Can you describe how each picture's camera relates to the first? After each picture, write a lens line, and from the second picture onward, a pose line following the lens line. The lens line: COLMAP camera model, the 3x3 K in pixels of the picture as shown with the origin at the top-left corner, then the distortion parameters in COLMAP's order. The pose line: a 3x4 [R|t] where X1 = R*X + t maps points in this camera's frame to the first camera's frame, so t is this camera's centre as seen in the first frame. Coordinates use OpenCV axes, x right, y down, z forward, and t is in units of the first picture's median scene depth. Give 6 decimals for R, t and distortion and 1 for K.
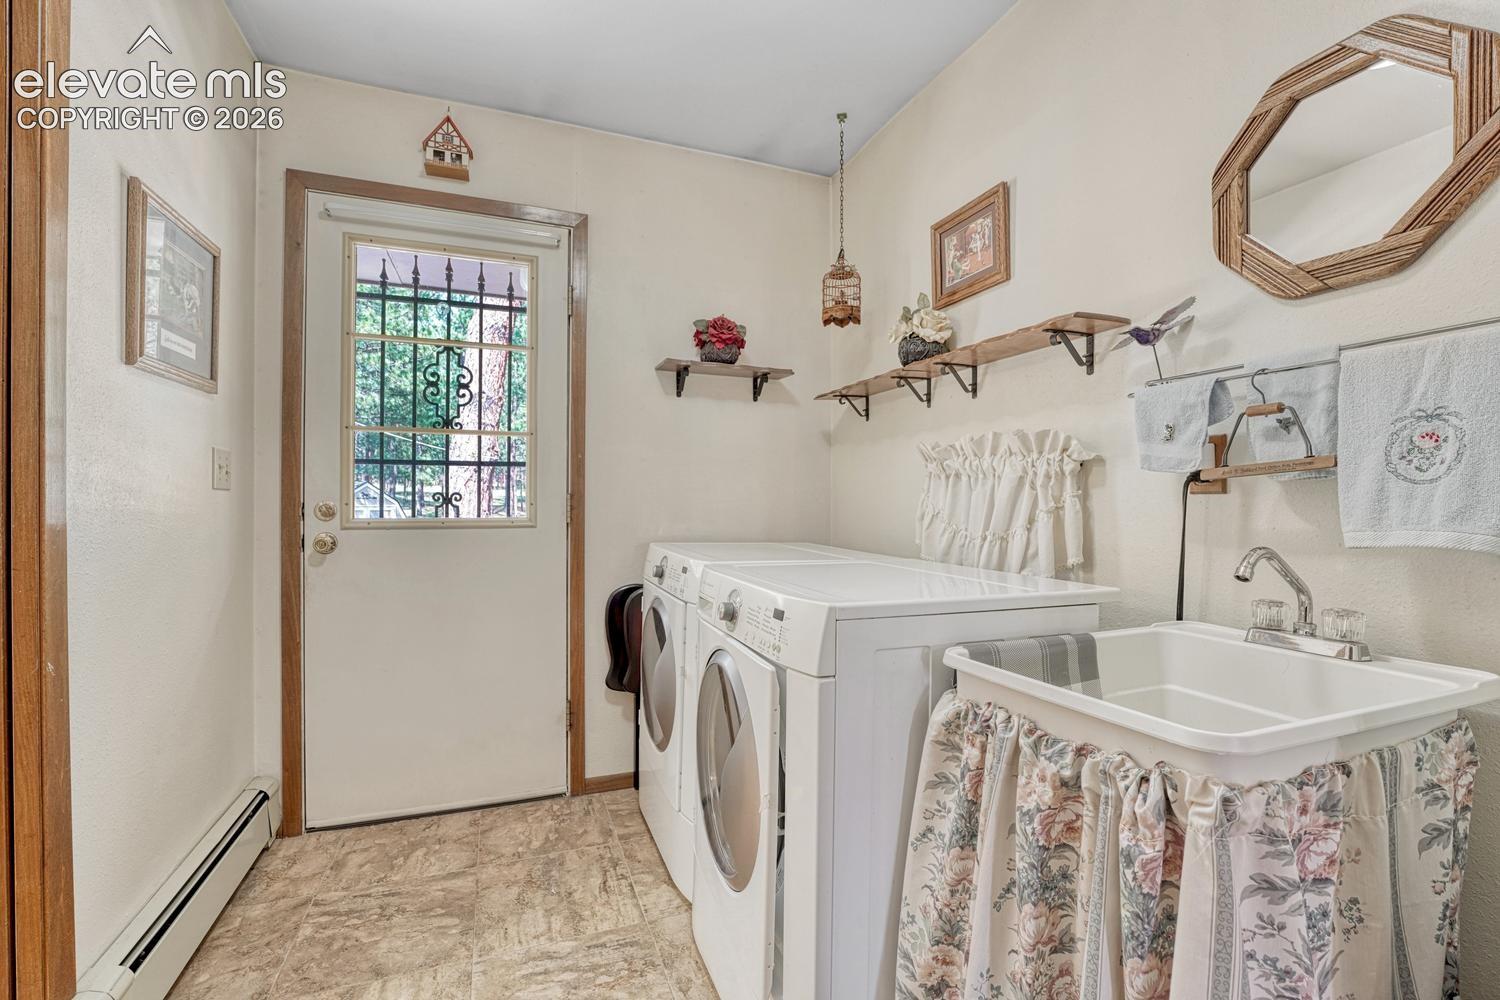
lens RADIAL K [[646.0, 0, 746.8], [0, 646.0, 496.3], [0, 0, 1]] dist [-0.012760, -0.000358]
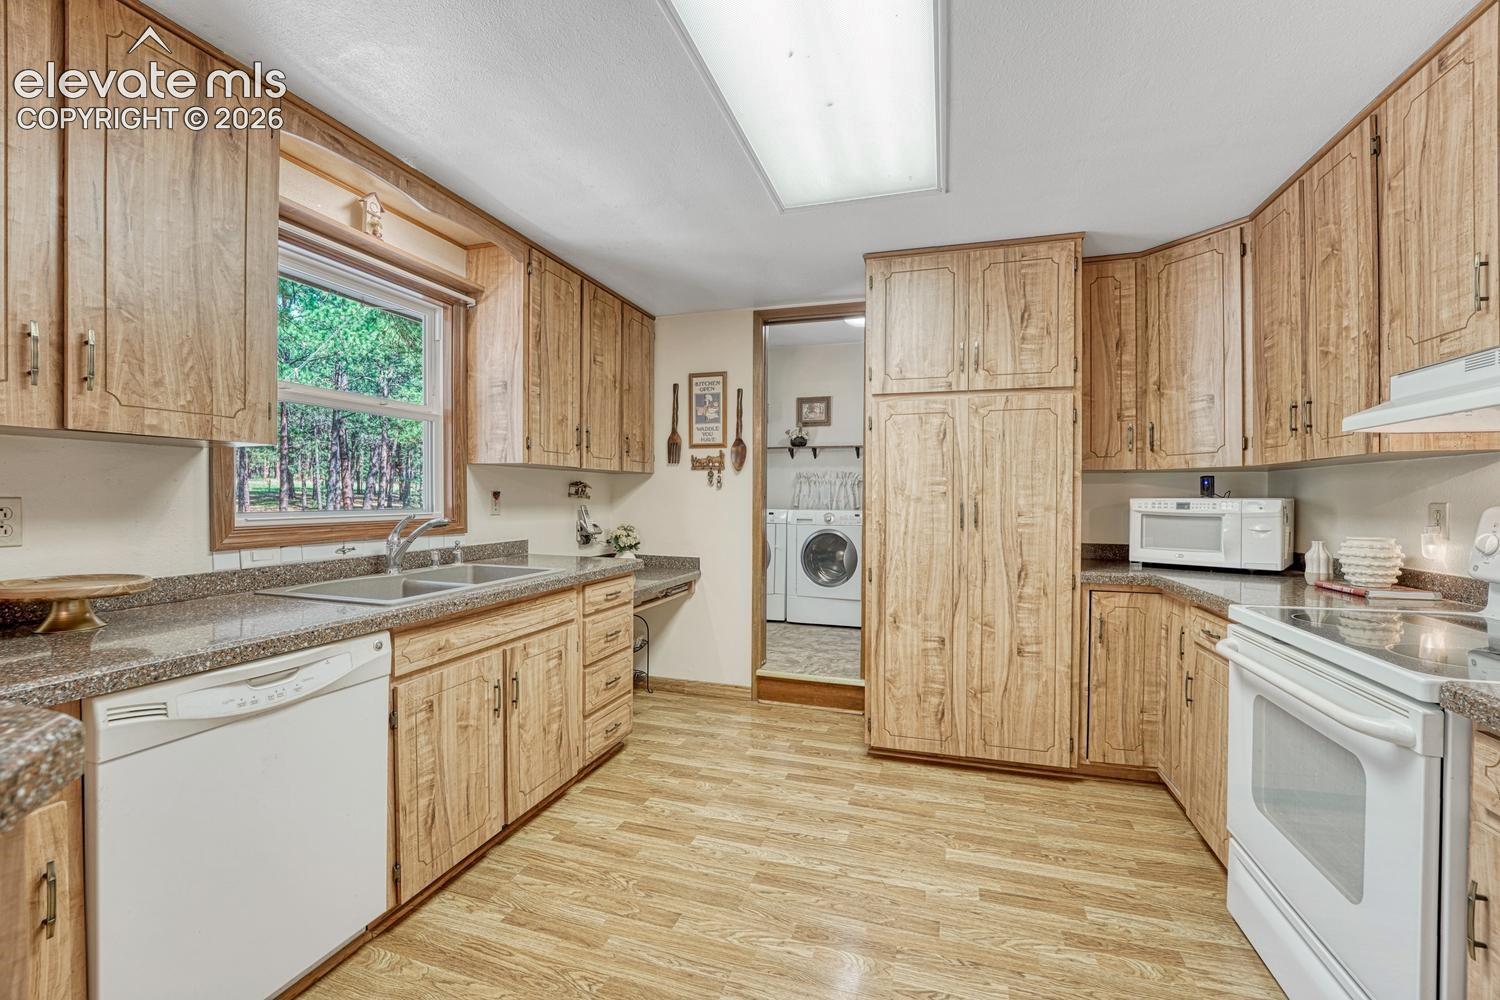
lens RADIAL K [[612.3, 0, 749.1], [0, 612.3, 503.9], [0, 0, 1]] dist [-0.025271, 0.001986]
pose [[0.625762, -0.020124, 0.779754, -2.196925], [0.007936, 0.999780, 0.019434, 0.005167], [-0.779974, -0.005973, 0.625784, -0.617729]]
